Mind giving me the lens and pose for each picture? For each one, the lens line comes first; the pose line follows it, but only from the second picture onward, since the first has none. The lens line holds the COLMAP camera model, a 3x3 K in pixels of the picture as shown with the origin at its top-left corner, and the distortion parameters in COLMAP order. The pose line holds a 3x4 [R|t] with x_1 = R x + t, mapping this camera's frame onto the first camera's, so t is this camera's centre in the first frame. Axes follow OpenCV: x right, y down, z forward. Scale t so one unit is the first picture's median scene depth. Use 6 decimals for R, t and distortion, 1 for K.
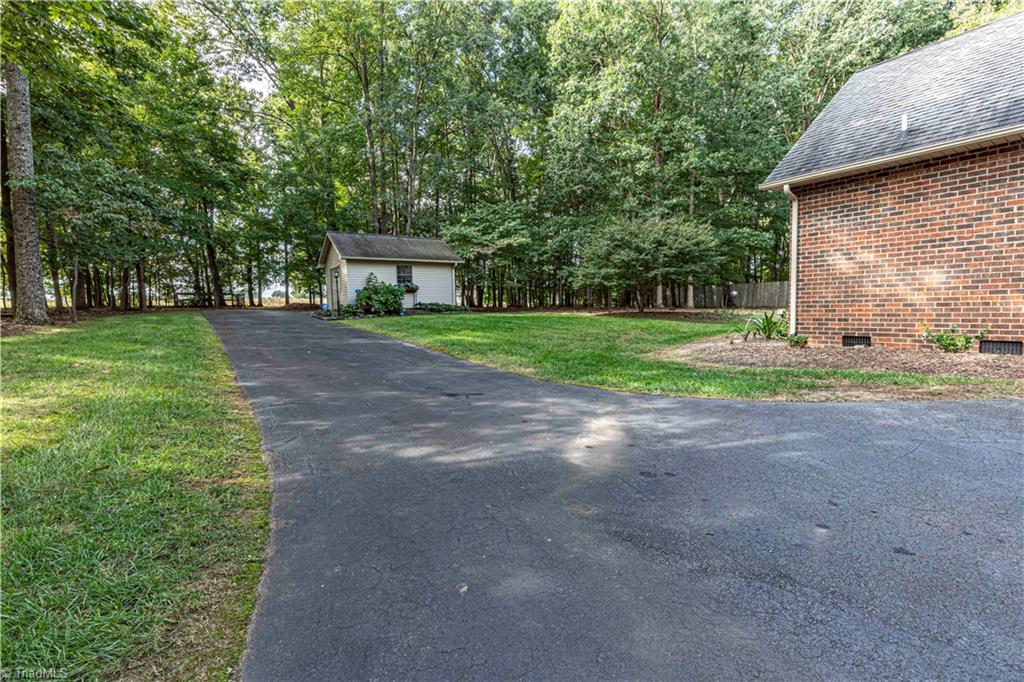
lens RADIAL K [[482.4, 0, 515.9], [0, 482.4, 341.2], [0, 0, 1]] dist [-0.000388, -0.000634]
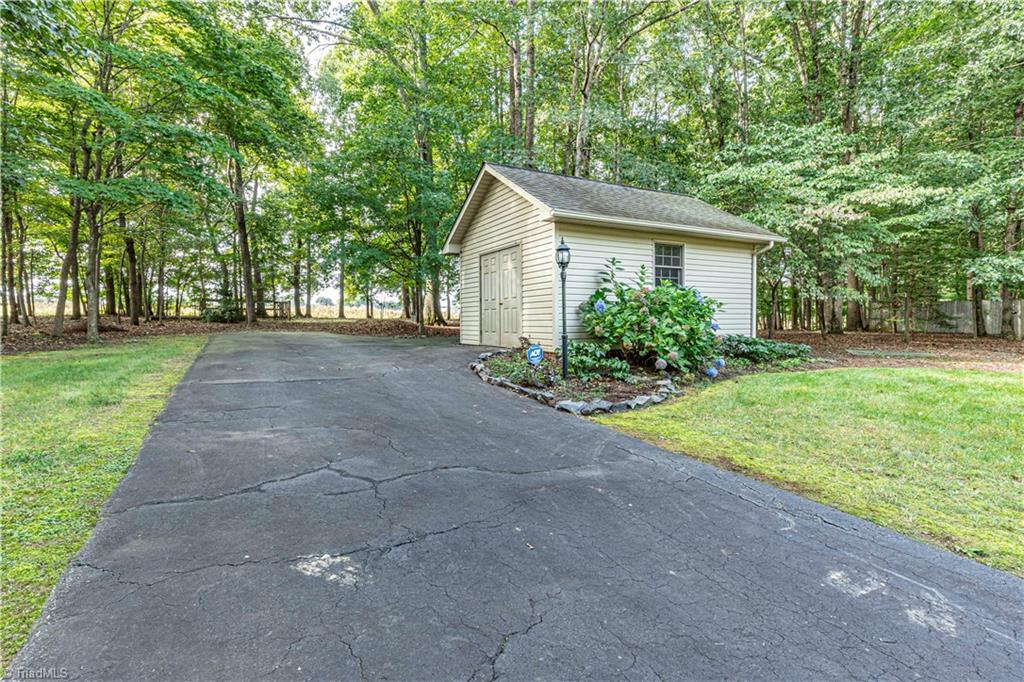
lens RADIAL K [[482.4, 0, 508.6], [0, 482.4, 339.0], [0, 0, 1]] dist [-0.000388, -0.000634]
pose [[0.996320, 0.019687, -0.083419, -0.151215], [-0.021509, 0.999548, -0.021004, -0.029071], [0.082968, 0.022721, 0.996293, 0.264931]]
